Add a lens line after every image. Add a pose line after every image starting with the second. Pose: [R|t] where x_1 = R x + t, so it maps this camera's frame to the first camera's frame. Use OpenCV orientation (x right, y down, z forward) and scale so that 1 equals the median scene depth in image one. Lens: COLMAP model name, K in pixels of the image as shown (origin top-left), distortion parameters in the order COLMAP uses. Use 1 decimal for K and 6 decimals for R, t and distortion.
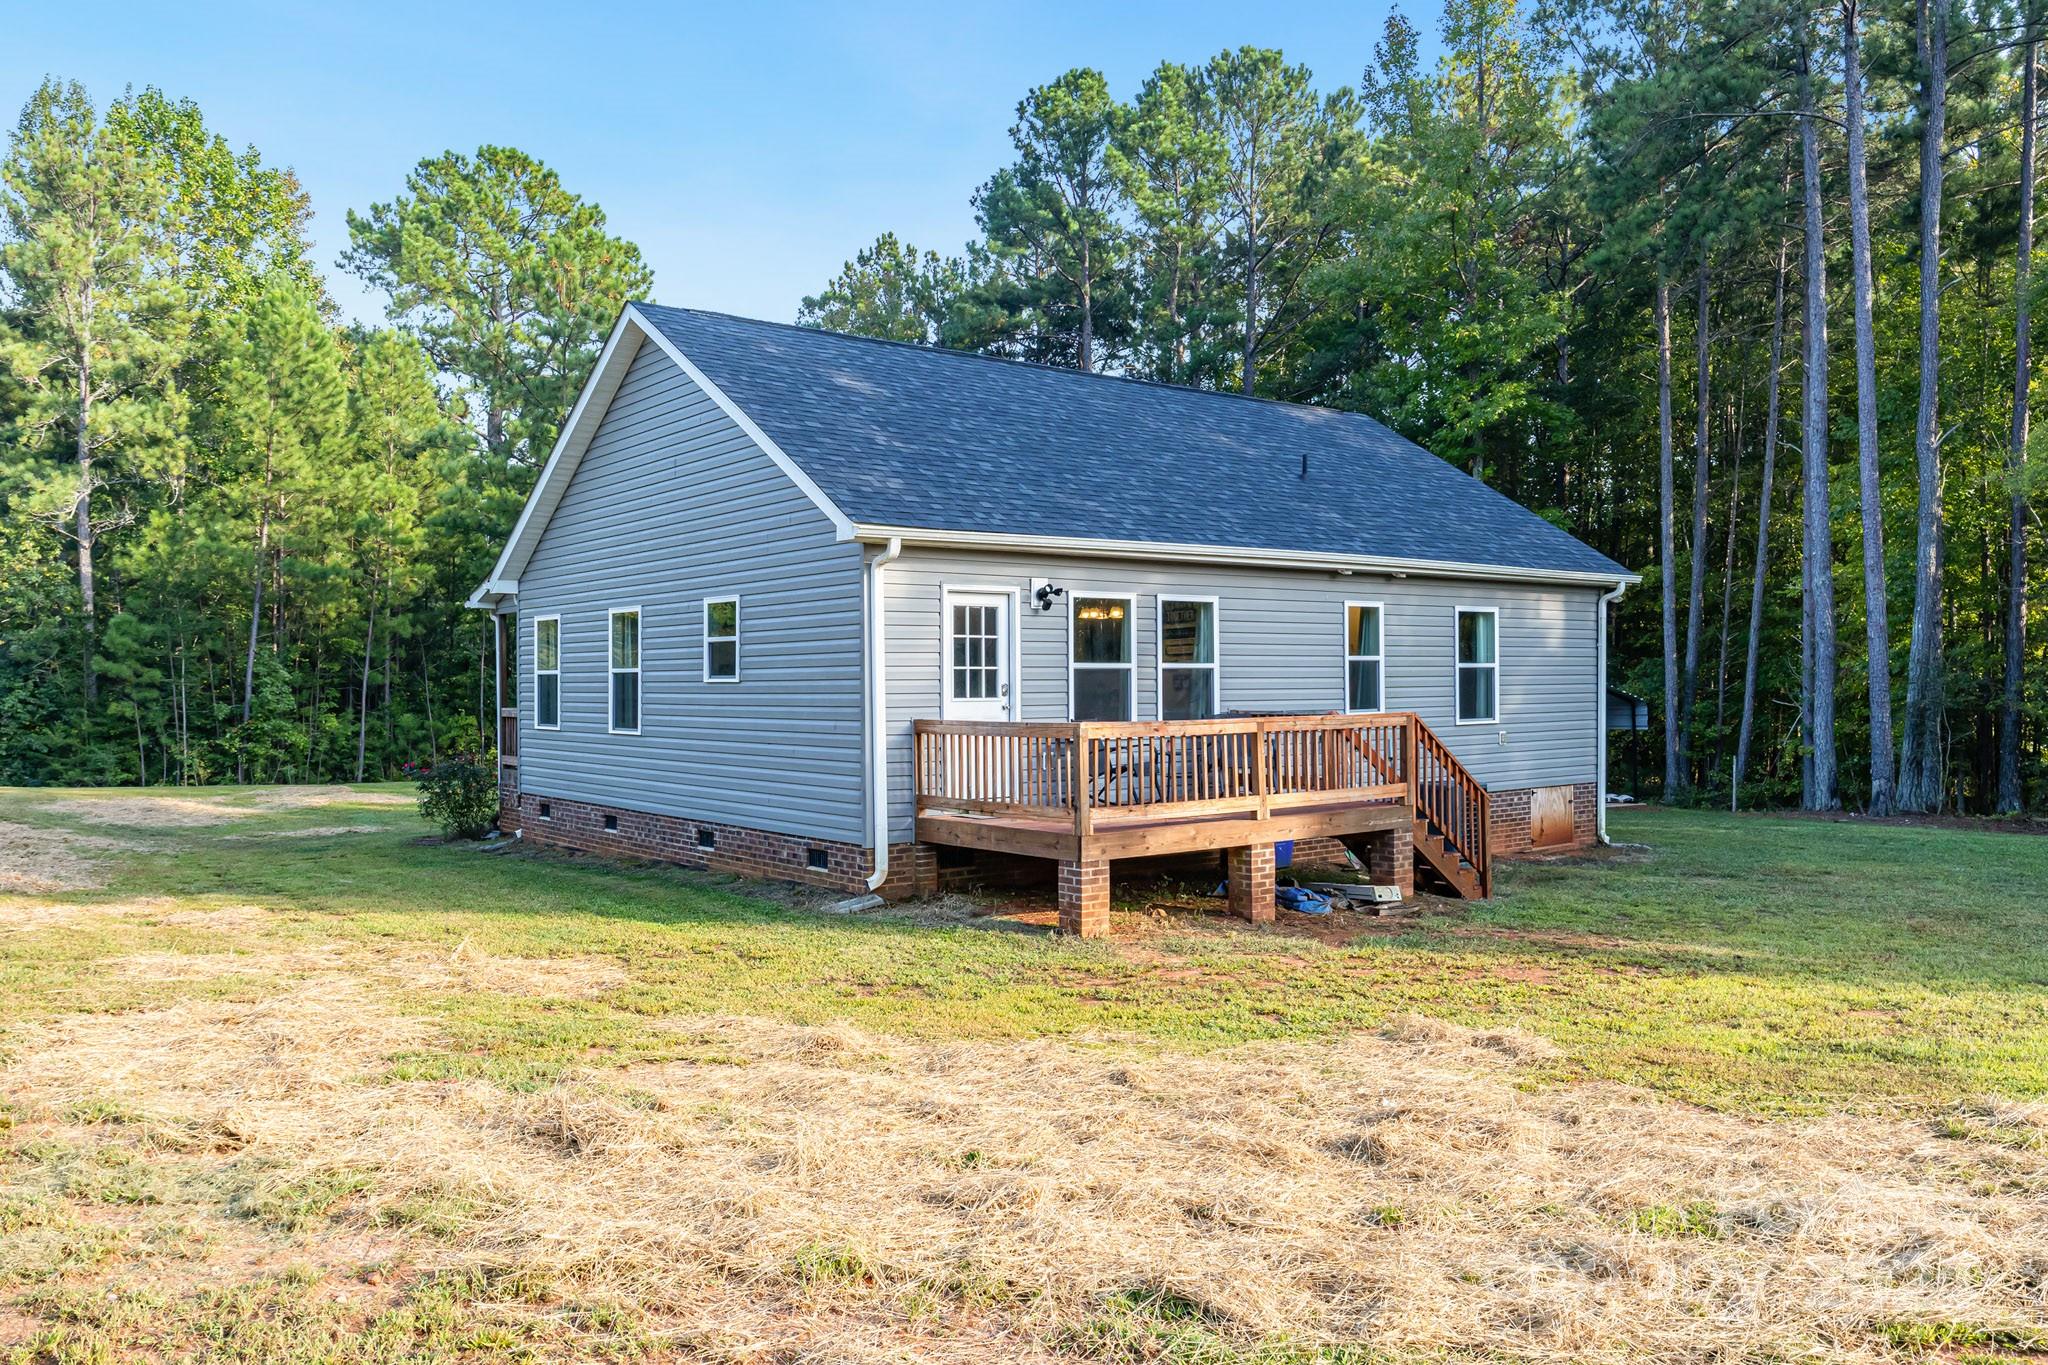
lens RADIAL K [[1452.8, 0, 1024.0], [0, 1452.8, 682.5], [0, 0, 1]] dist [-0.000140, -0.000031]
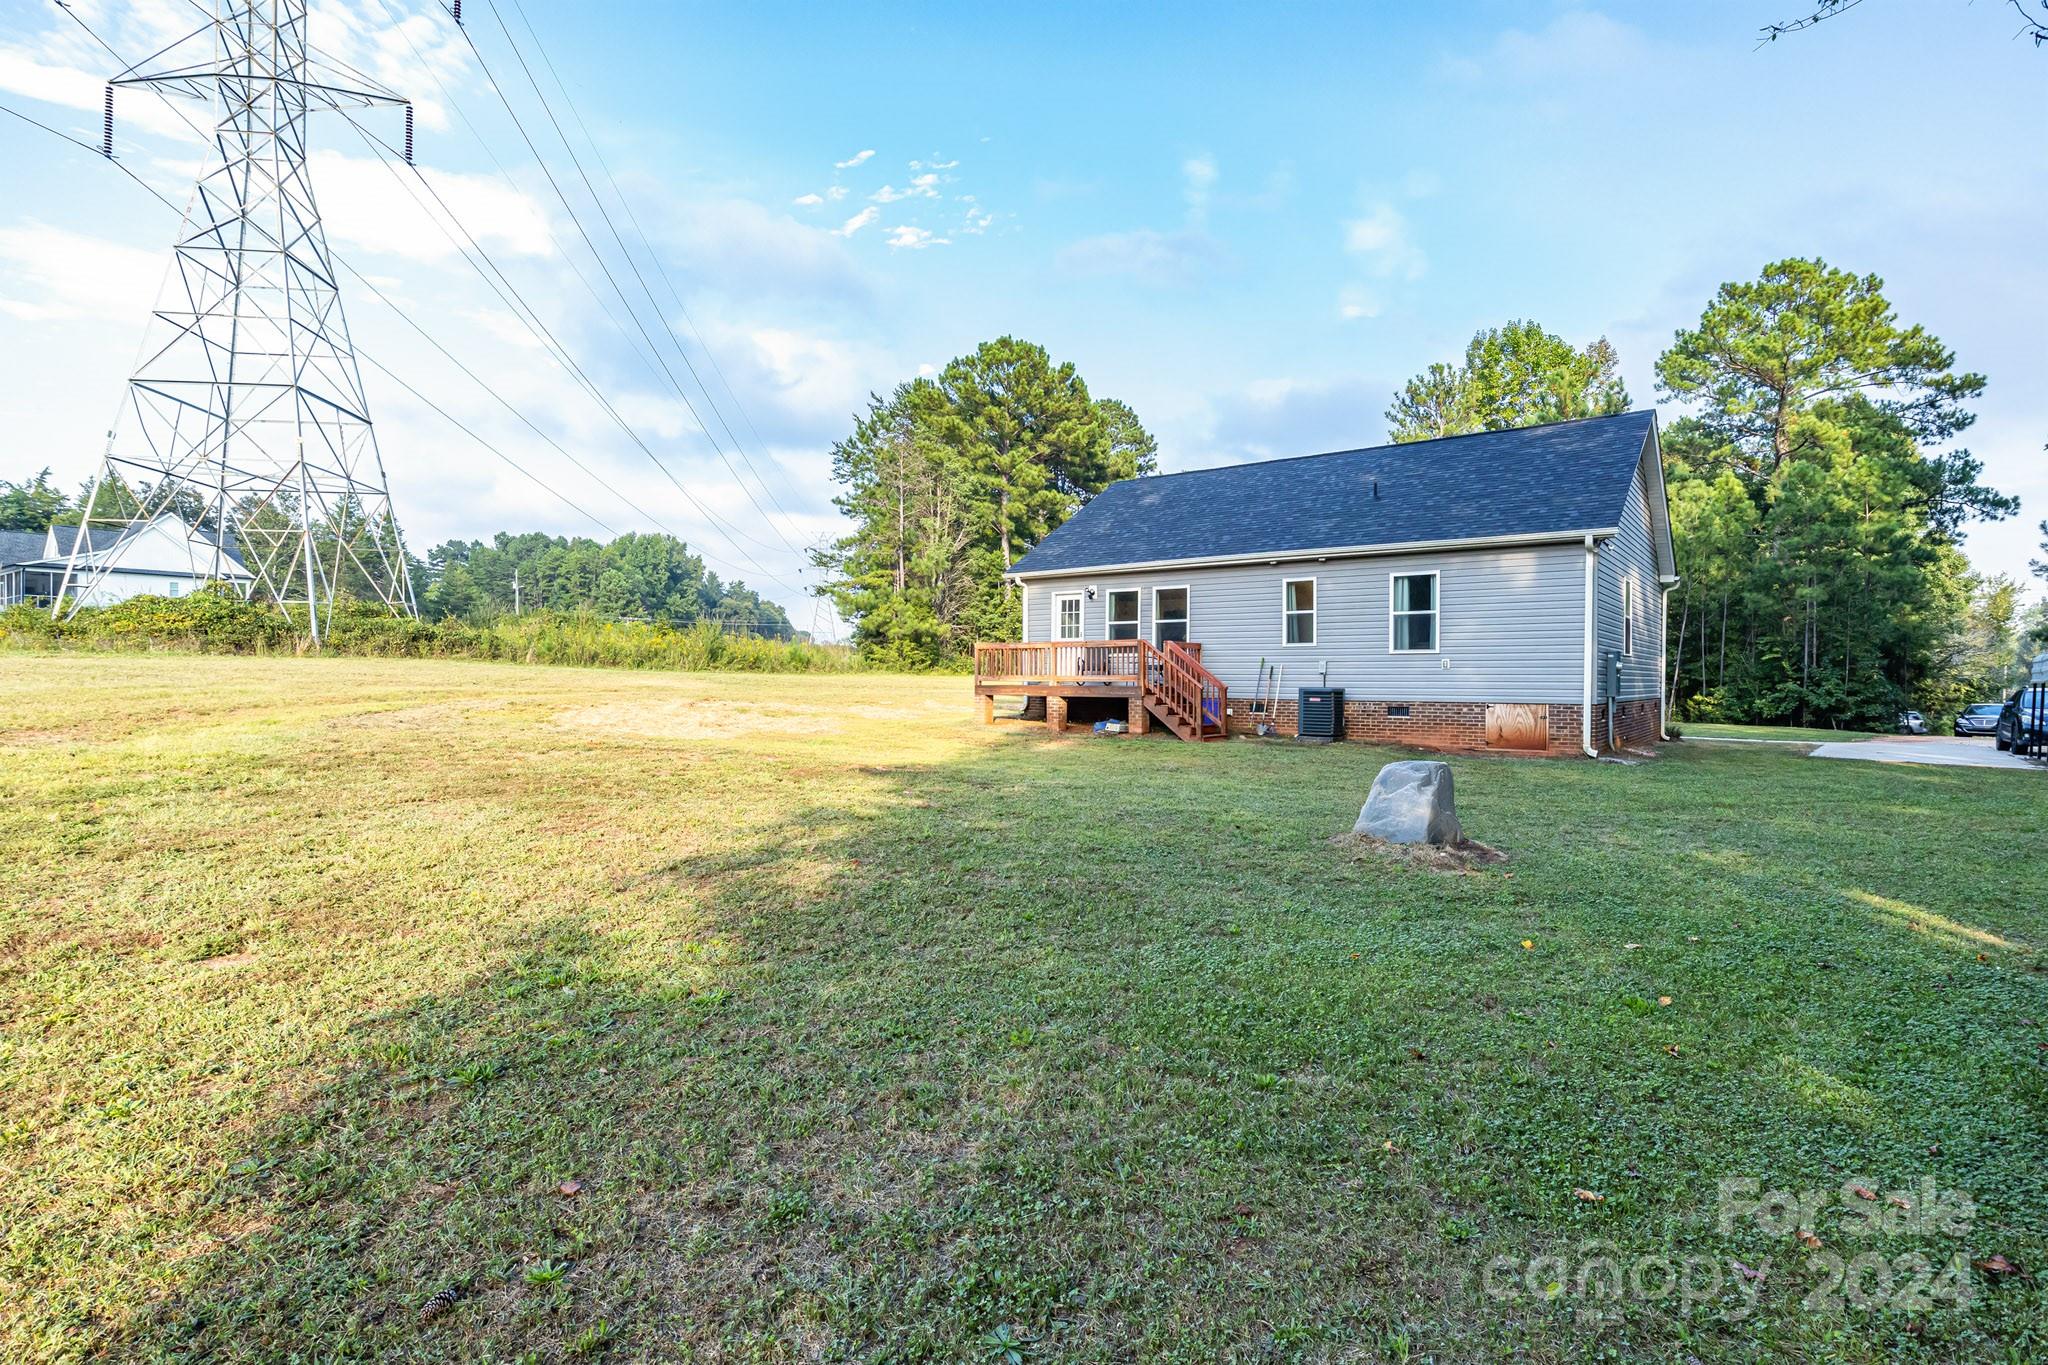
lens RADIAL K [[1058.1, 0, 1024.0], [0, 1058.1, 682.5], [0, 0, 1]] dist [0.002459, 0.001415]
pose [[0.178060, 0.032324, -0.983489, 1.539315], [0.004433, 0.999424, 0.033650, 0.025067], [0.984010, -0.010352, 0.177814, 0.520949]]
